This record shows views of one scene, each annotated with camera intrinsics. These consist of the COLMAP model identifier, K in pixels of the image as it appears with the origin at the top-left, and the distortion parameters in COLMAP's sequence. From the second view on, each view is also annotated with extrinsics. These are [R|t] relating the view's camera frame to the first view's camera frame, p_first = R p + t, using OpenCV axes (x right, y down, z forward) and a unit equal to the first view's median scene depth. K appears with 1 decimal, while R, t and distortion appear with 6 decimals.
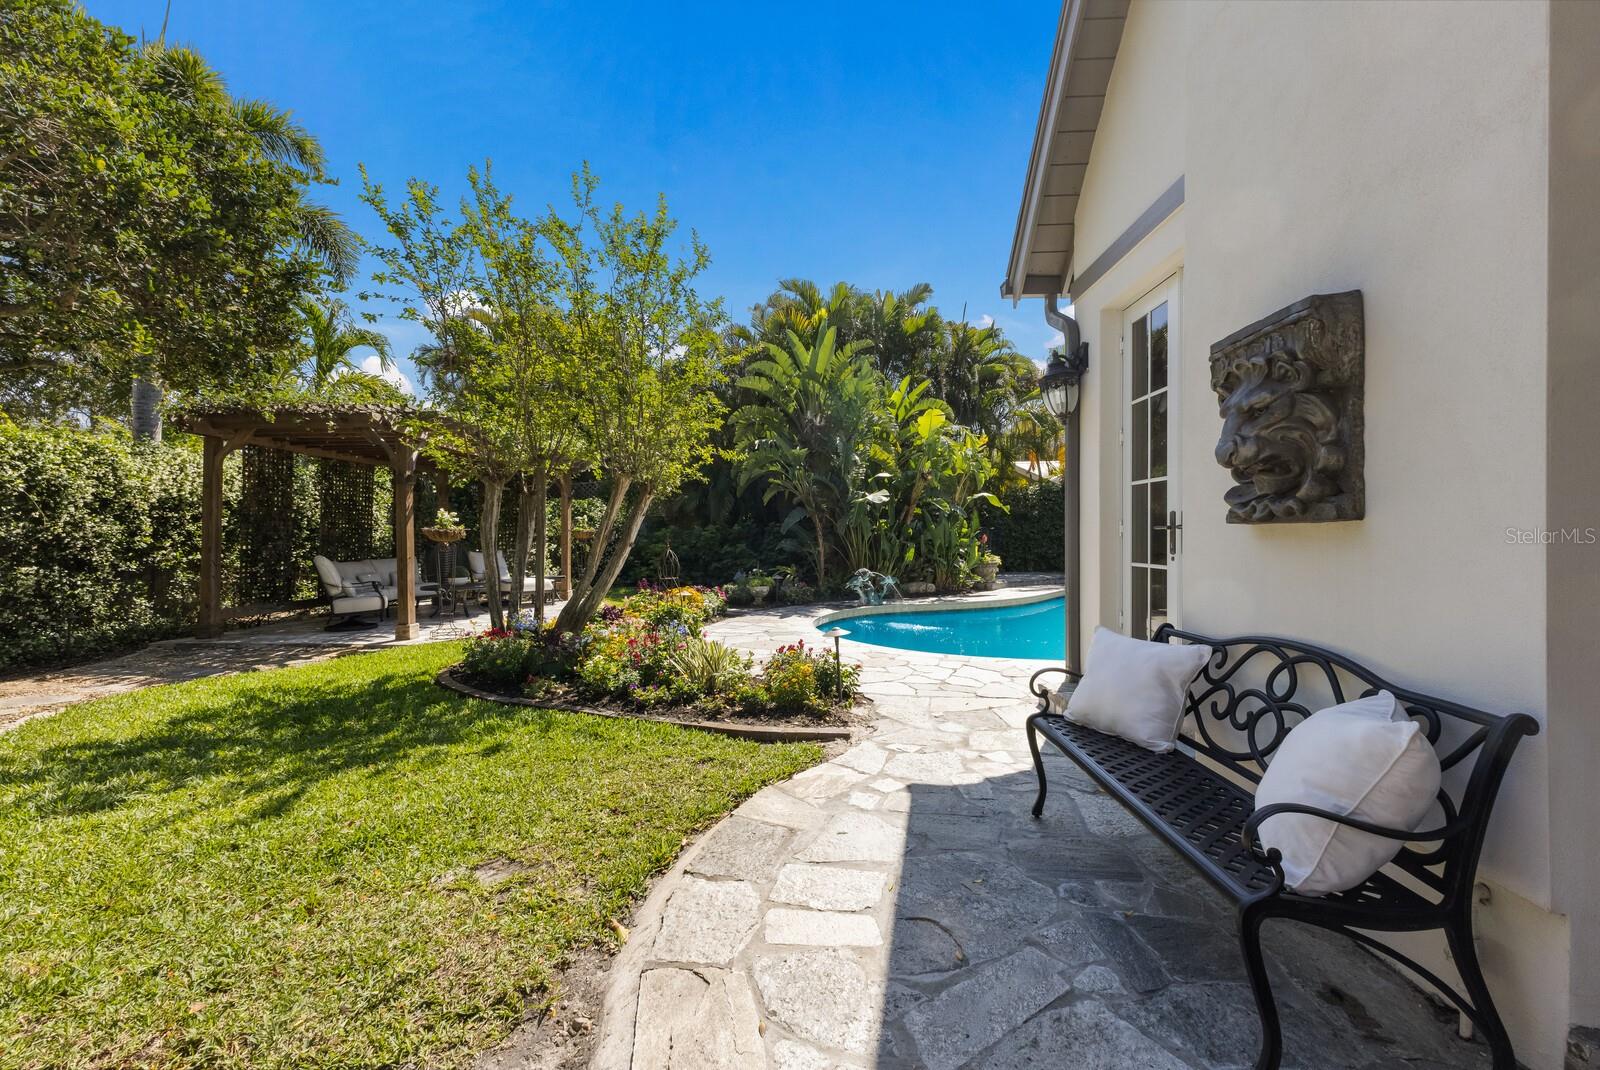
lens RADIAL K [[690.1, 0, 802.6], [0, 690.1, 536.3], [0, 0, 1]] dist [0.014320, -0.002303]
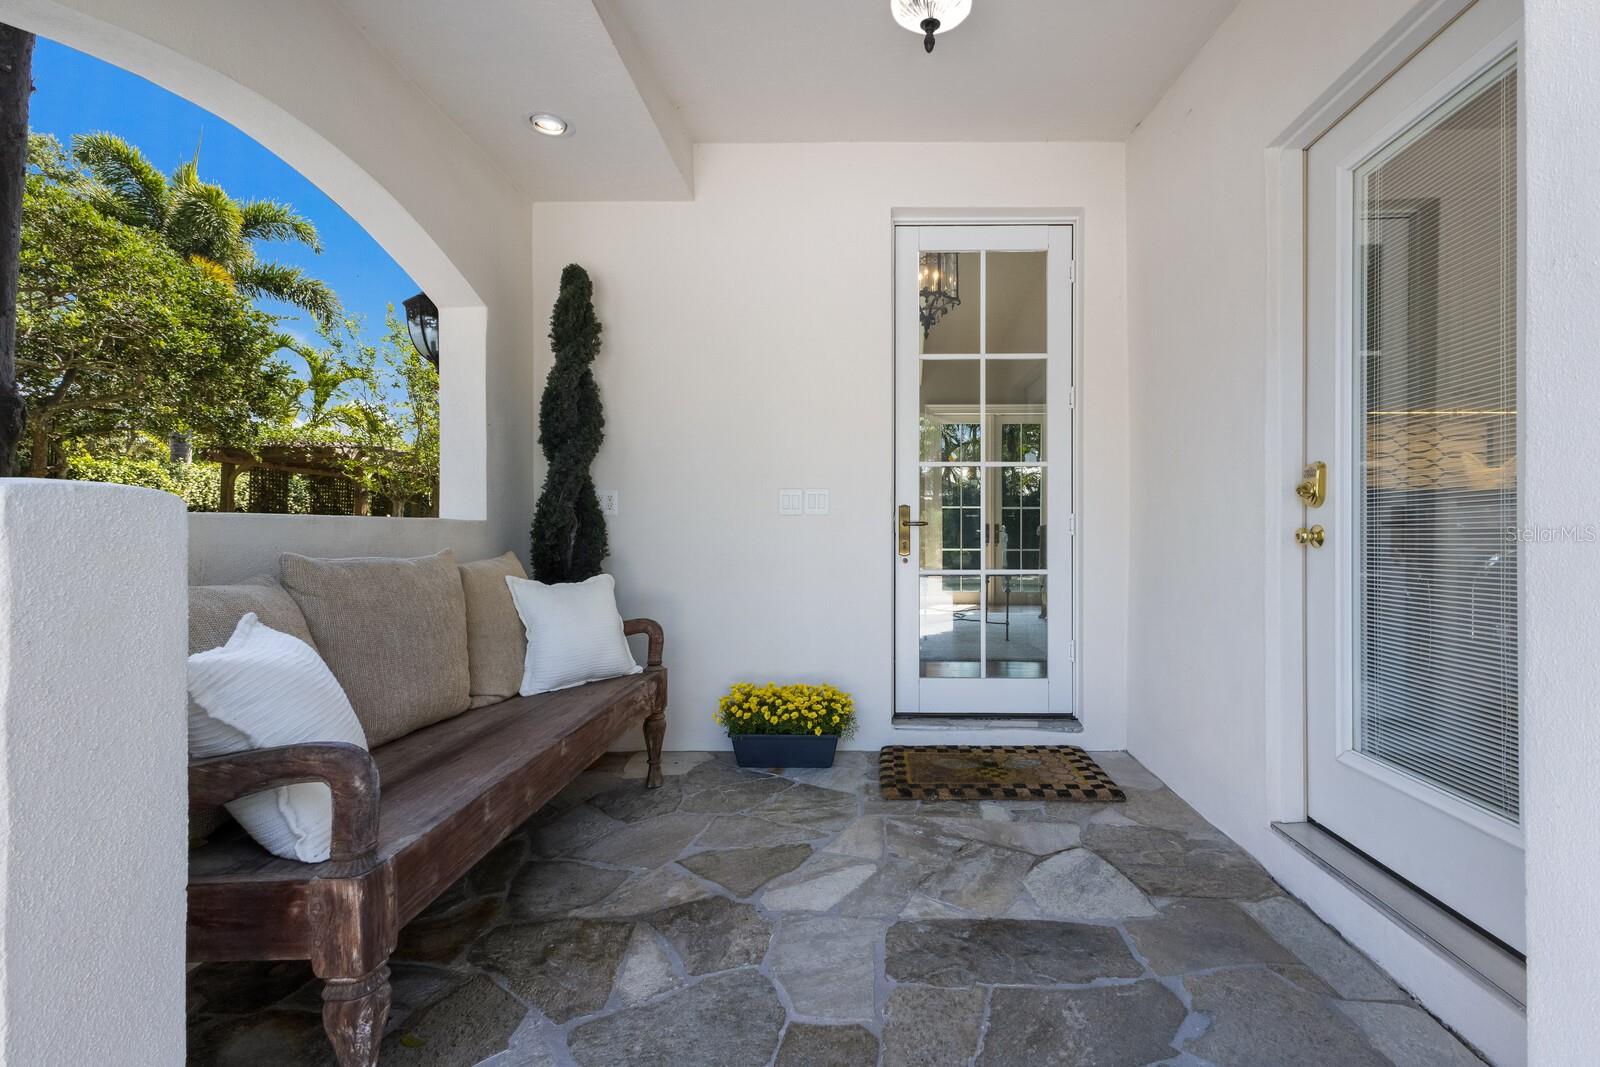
lens RADIAL K [[690.1, 0, 802.1], [0, 690.1, 529.0], [0, 0, 1]] dist [0.014320, -0.002303]
pose [[0.999727, 0.002464, -0.023231, 0.336486], [-0.002672, 0.999957, -0.008904, -0.001941], [0.023208, 0.008963, 0.999690, -0.366005]]
